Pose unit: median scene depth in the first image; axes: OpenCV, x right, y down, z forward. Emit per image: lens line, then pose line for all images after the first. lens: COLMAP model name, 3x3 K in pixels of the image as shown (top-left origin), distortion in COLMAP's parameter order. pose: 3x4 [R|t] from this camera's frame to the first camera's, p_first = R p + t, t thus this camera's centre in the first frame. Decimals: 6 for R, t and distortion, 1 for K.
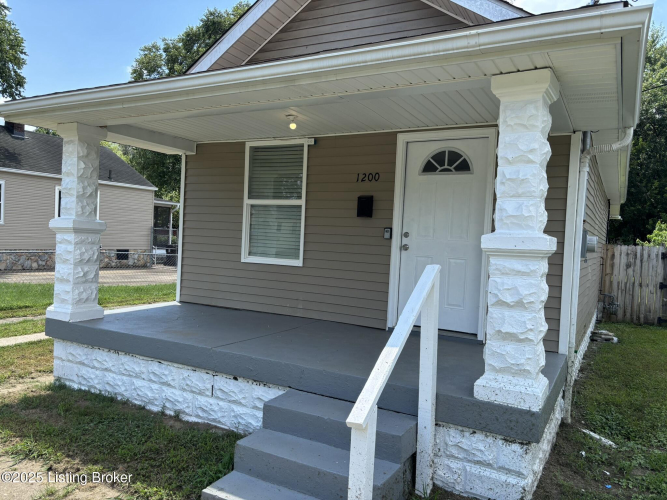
lens RADIAL K [[522.4, 0, 333.5], [0, 522.4, 250.0], [0, 0, 1]] dist [-0.003661, -0.009288]
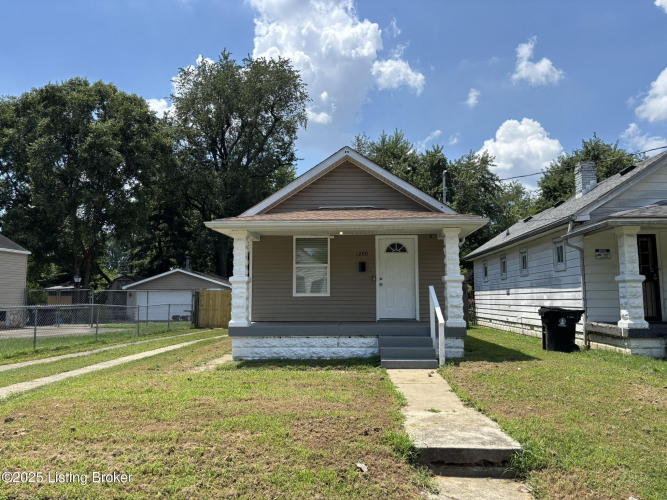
lens RADIAL K [[505.0, 0, 333.5], [0, 505.0, 250.0], [0, 0, 1]] dist [0.065003, -0.001838]
pose [[0.900585, -0.008712, 0.434592, -1.018658], [0.054559, 0.994158, -0.093131, 0.040500], [-0.431242, 0.107583, 0.895799, -0.921465]]
